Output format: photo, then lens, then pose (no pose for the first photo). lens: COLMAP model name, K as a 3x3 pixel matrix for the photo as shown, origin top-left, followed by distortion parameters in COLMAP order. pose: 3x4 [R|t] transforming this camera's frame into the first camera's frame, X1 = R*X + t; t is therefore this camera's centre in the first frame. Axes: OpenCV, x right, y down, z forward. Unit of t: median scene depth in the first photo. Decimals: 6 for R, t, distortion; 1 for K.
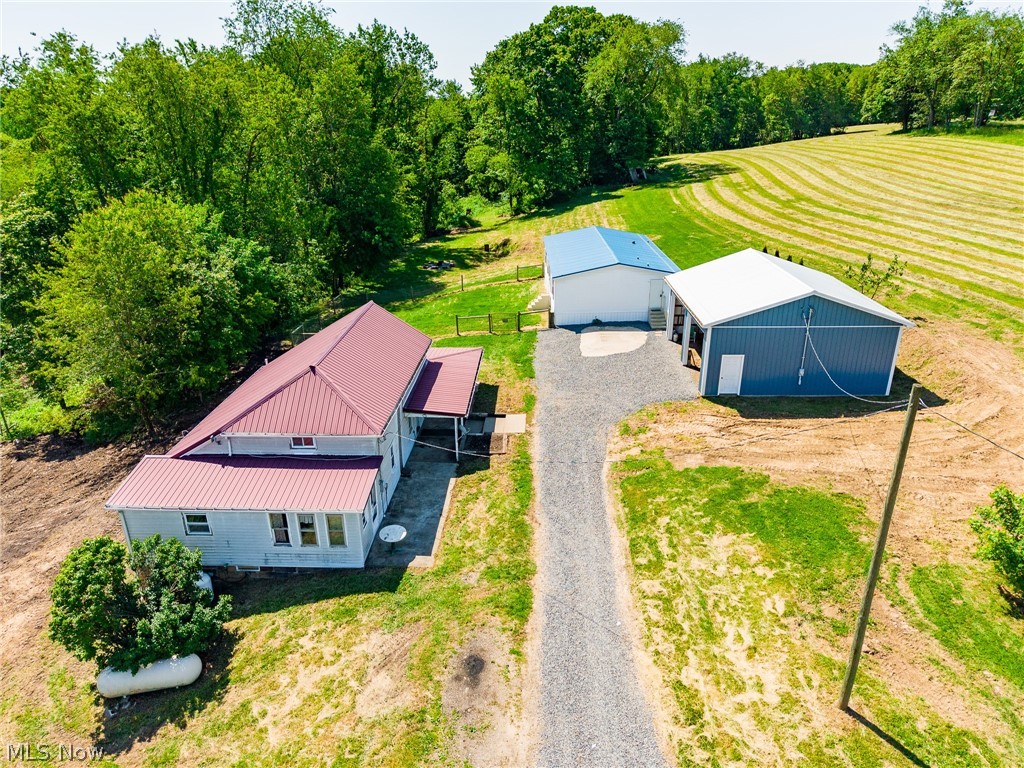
lens RADIAL K [[702.4, 0, 512.0], [0, 702.4, 384.0], [0, 0, 1]] dist [0.110434, -0.125956]
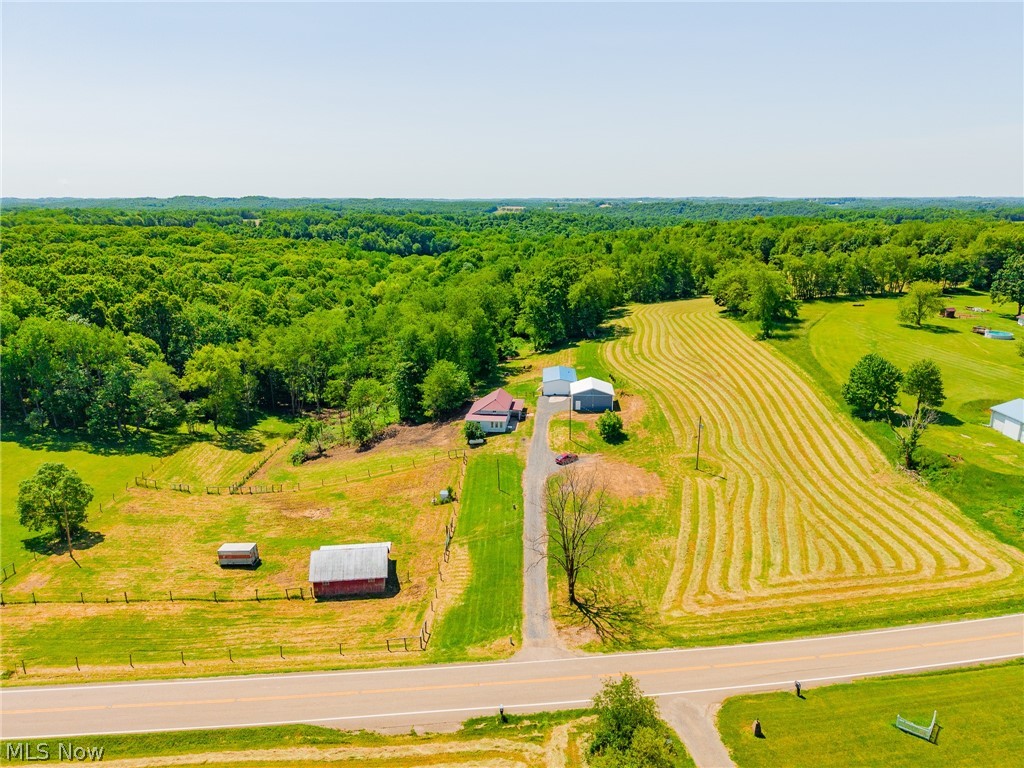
lens RADIAL K [[702.4, 0, 512.0], [0, 702.4, 384.0], [0, 0, 1]] dist [0.110434, -0.125956]
pose [[0.998971, 0.025387, -0.037587, 0.035452], [-0.029844, 0.991932, -0.123210, 0.327825], [0.034156, 0.124205, 0.991669, -2.754630]]
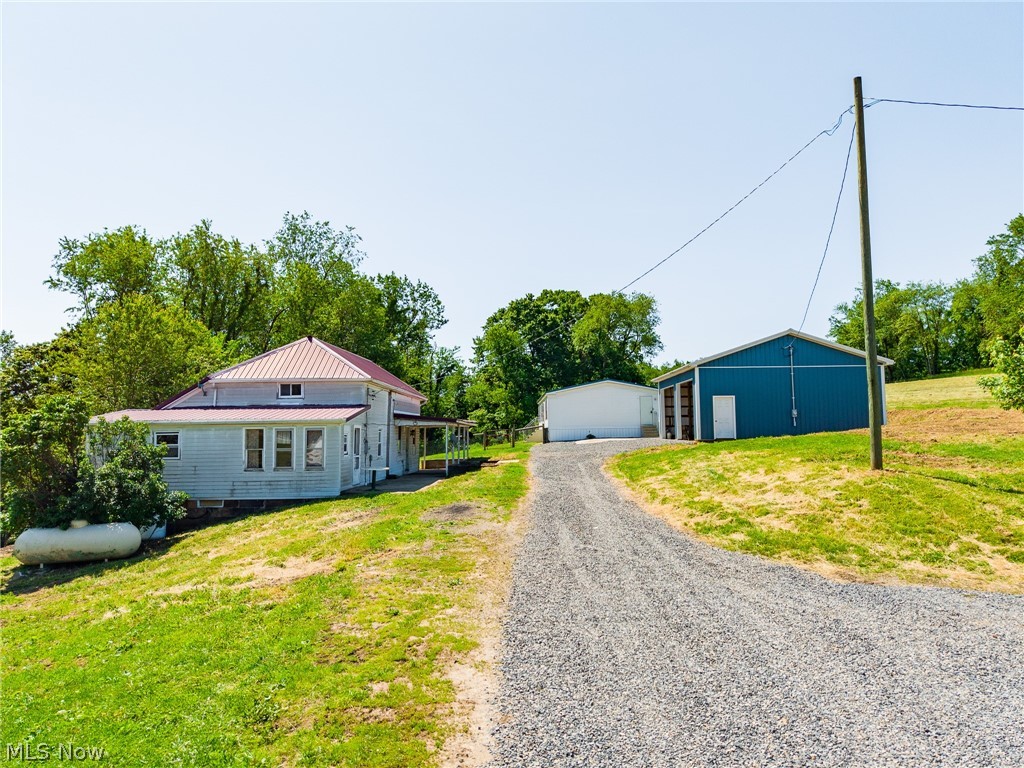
lens RADIAL K [[702.4, 0, 512.0], [0, 702.4, 384.0], [0, 0, 1]] dist [0.110434, -0.125956]
pose [[0.999999, -0.000176, 0.001721, 0.006240], [0.000948, 0.887799, -0.460231, 0.309332], [-0.001446, 0.460232, 0.887798, 0.071455]]
